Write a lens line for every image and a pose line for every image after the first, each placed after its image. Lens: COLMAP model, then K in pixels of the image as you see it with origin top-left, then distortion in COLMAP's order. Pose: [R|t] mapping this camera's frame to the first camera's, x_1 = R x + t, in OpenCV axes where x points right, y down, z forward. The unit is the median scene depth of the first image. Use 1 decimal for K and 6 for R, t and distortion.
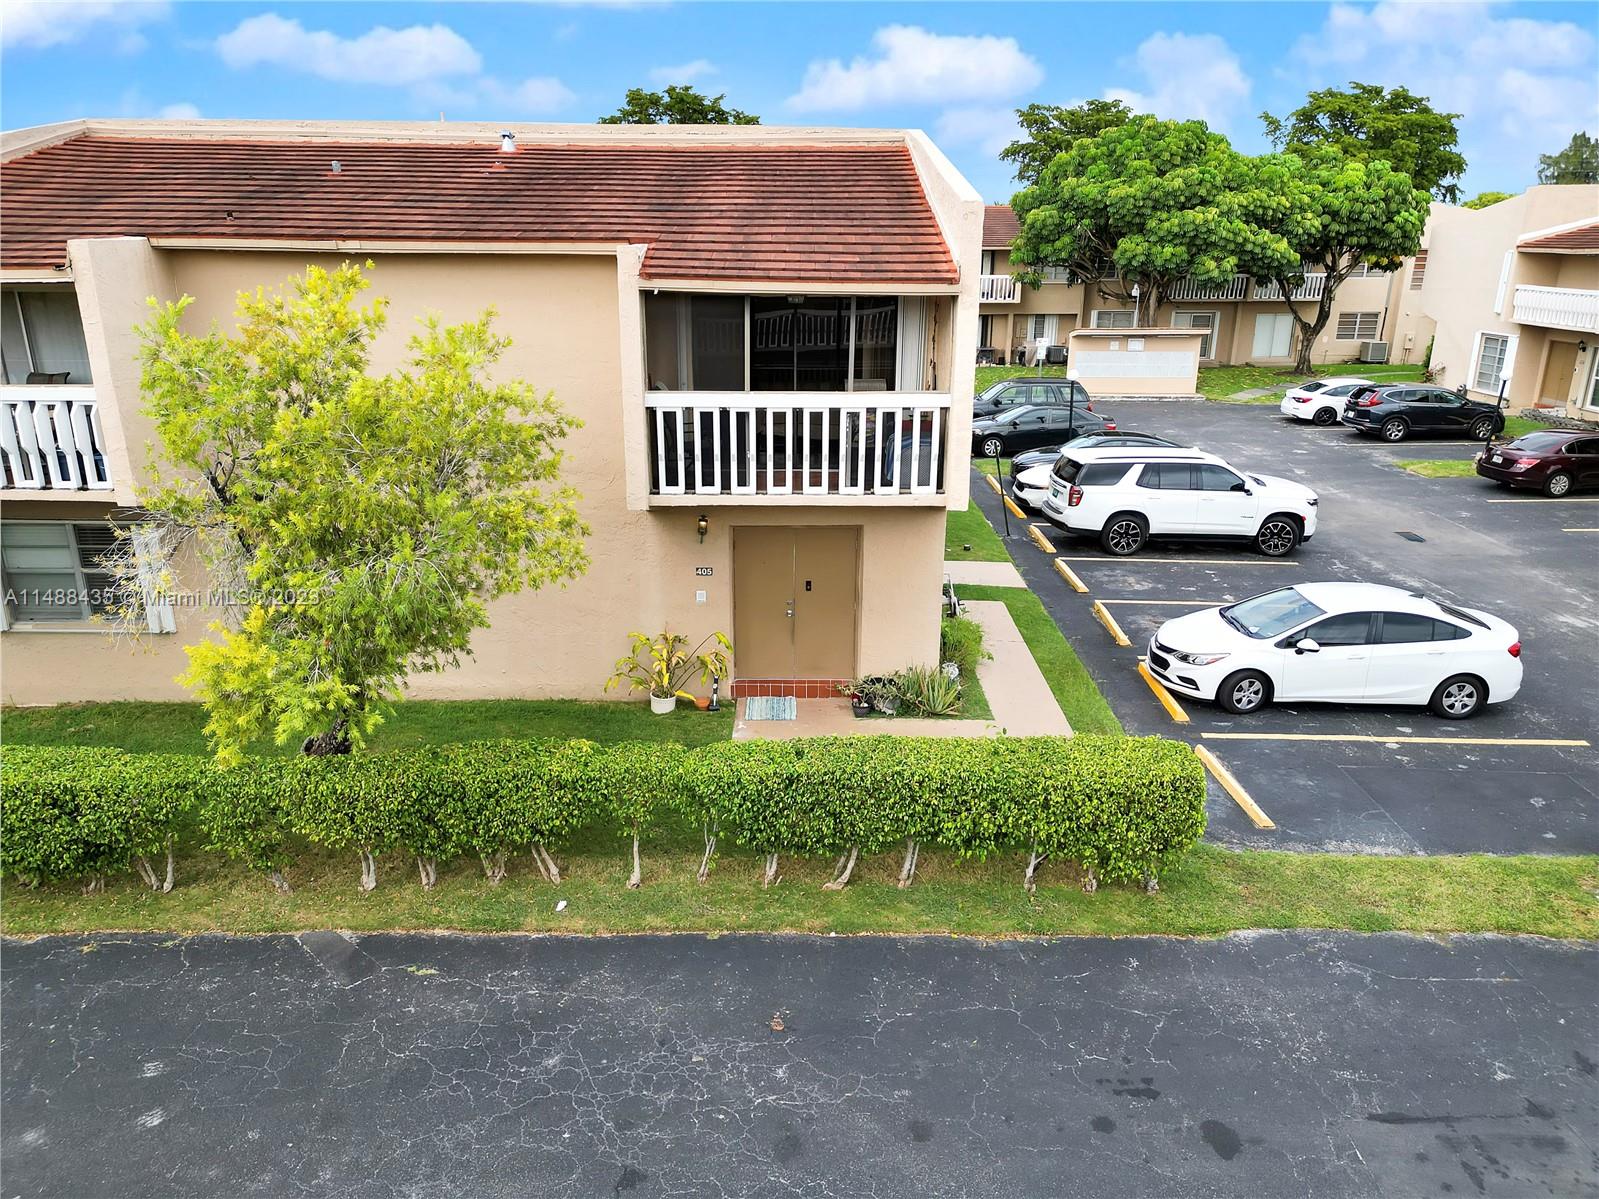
lens RADIAL K [[1138.1, 0, 799.5], [0, 1138.1, 599.5], [0, 0, 1]] dist [0.037988, -0.002708]
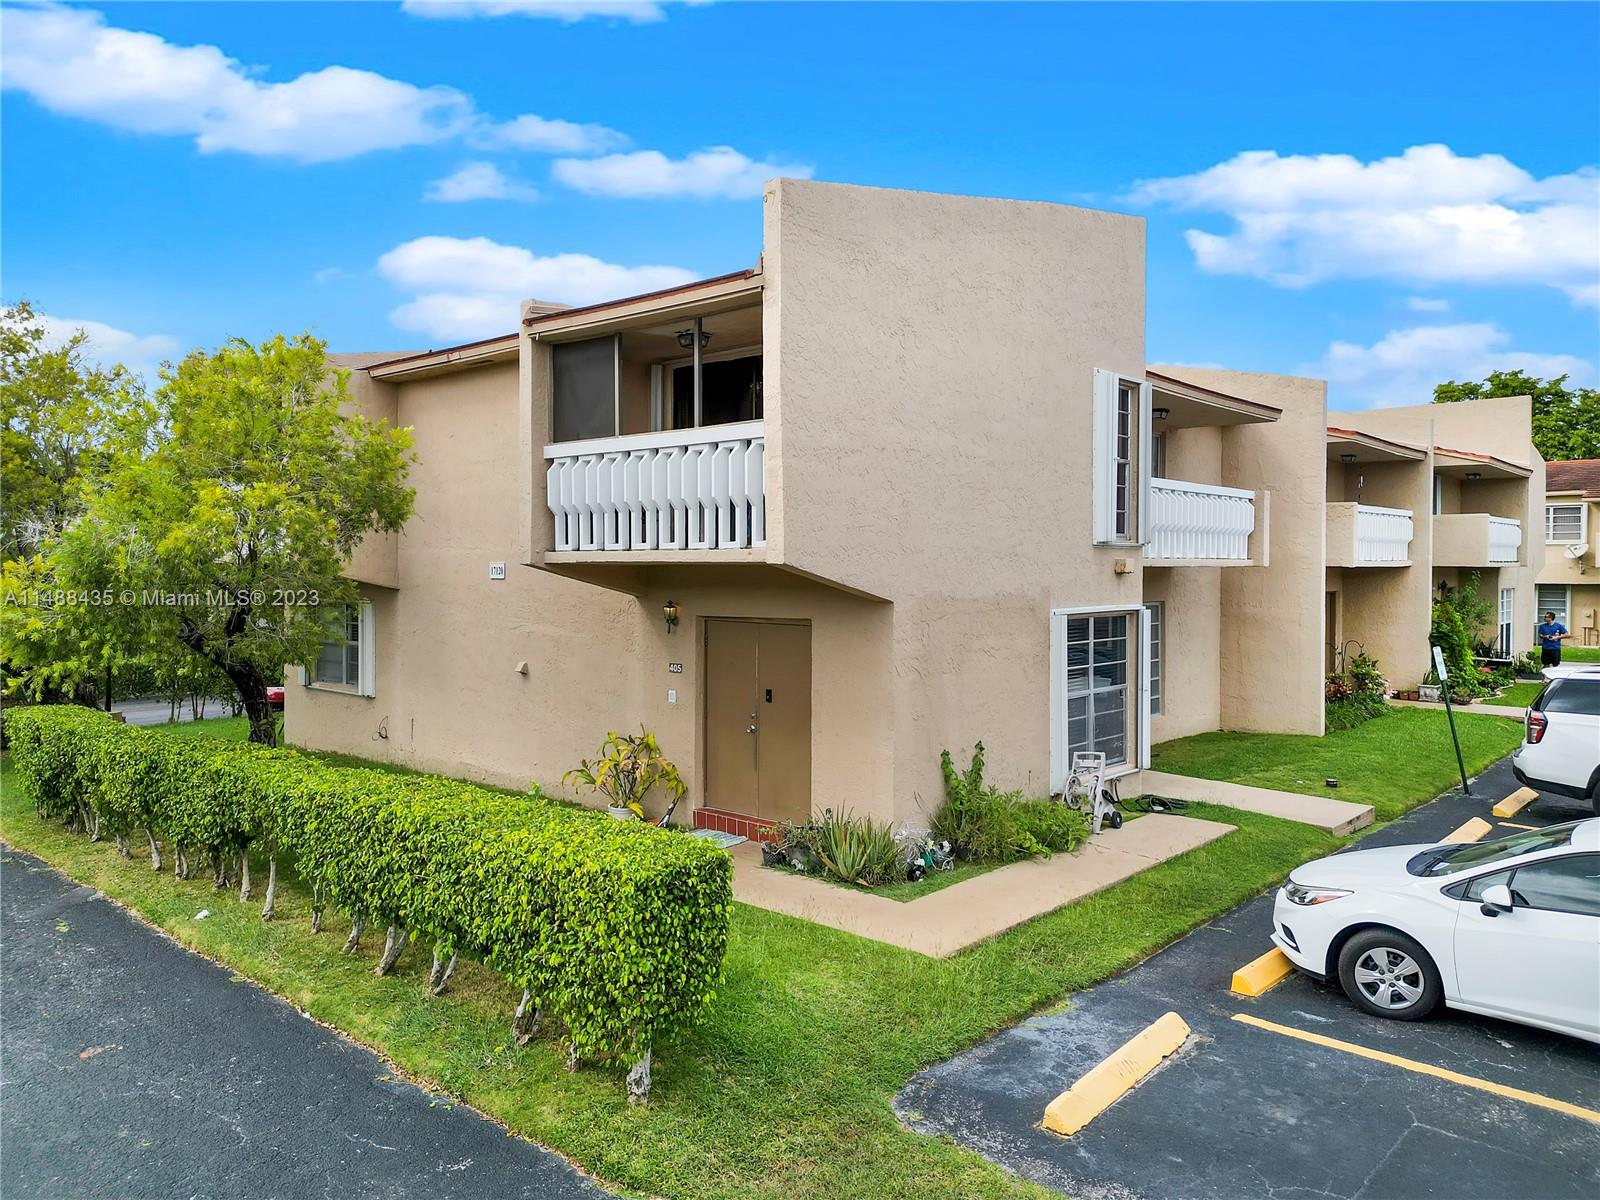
lens RADIAL K [[1138.8, 0, 800.0], [0, 1138.8, 600.0], [0, 0, 1]] dist [0.037988, -0.002708]
pose [[0.744135, 0.018303, -0.667779, 0.558611], [-0.204977, 0.957660, -0.202167, 0.081276], [0.635805, 0.287319, 0.716380, 0.406877]]
